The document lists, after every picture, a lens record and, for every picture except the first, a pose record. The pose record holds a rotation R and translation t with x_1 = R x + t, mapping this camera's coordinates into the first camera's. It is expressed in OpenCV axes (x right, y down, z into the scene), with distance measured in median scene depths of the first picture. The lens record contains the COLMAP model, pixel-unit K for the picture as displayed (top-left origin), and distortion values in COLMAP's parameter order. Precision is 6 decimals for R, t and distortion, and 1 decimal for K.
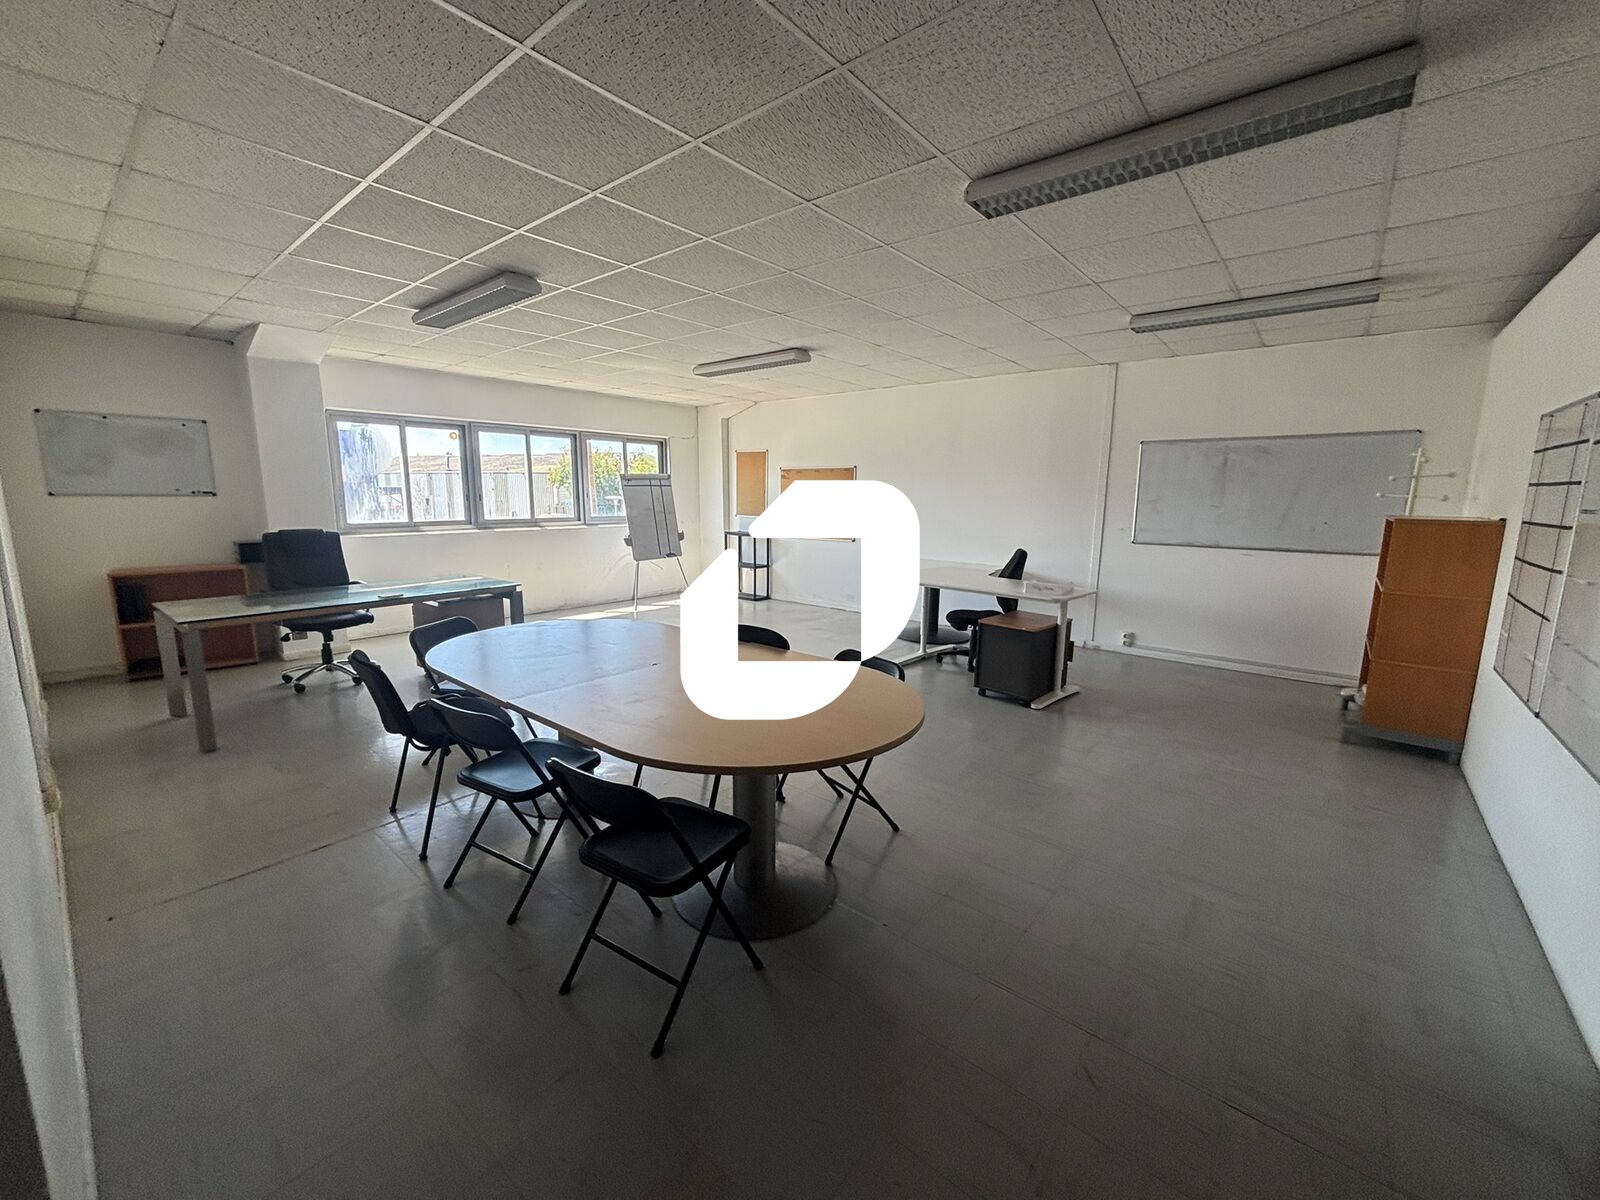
lens RADIAL K [[649.4, 0, 800.0], [0, 649.4, 600.0], [0, 0, 1]] dist [-0.002308, 0.000663]
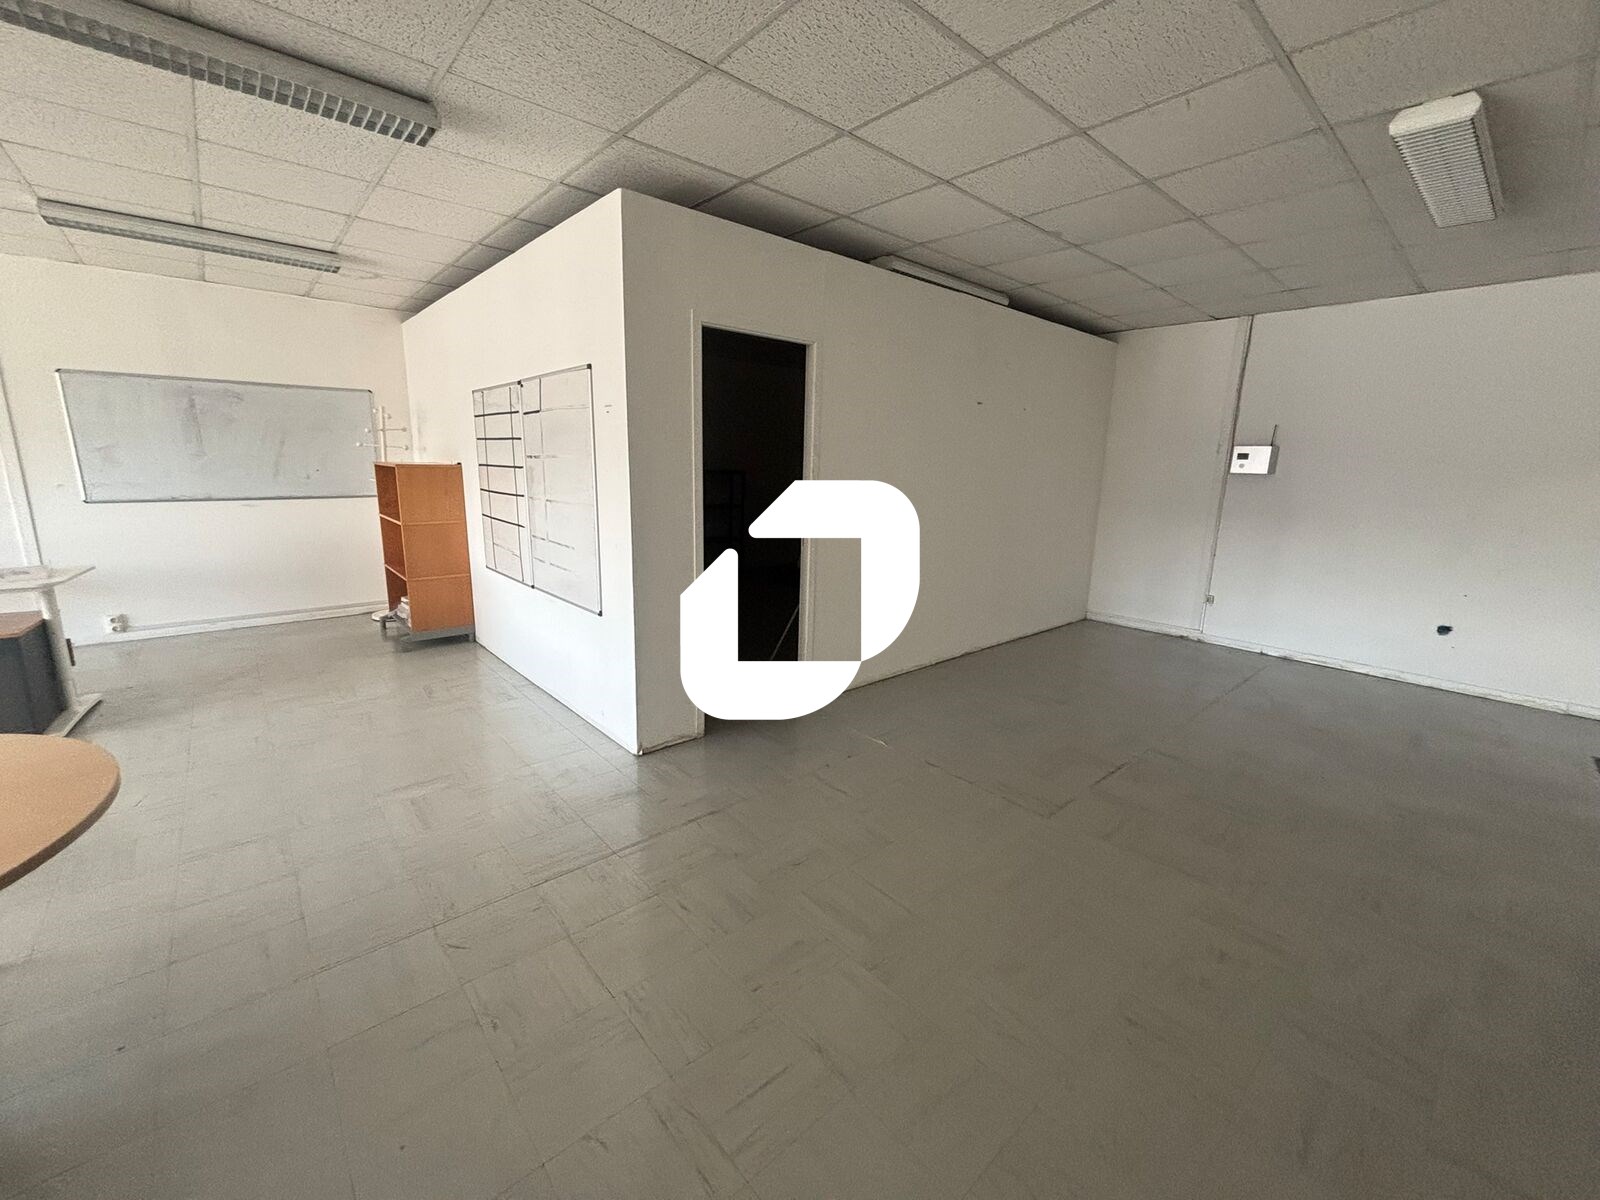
lens RADIAL K [[649.4, 0, 800.0], [0, 649.4, 600.0], [0, 0, 1]] dist [-0.002308, 0.000663]
pose [[0.141635, -0.217195, 0.965798, -0.151560], [0.143150, 0.969873, 0.197118, -0.004995], [-0.979514, 0.110335, 0.168459, 0.044135]]
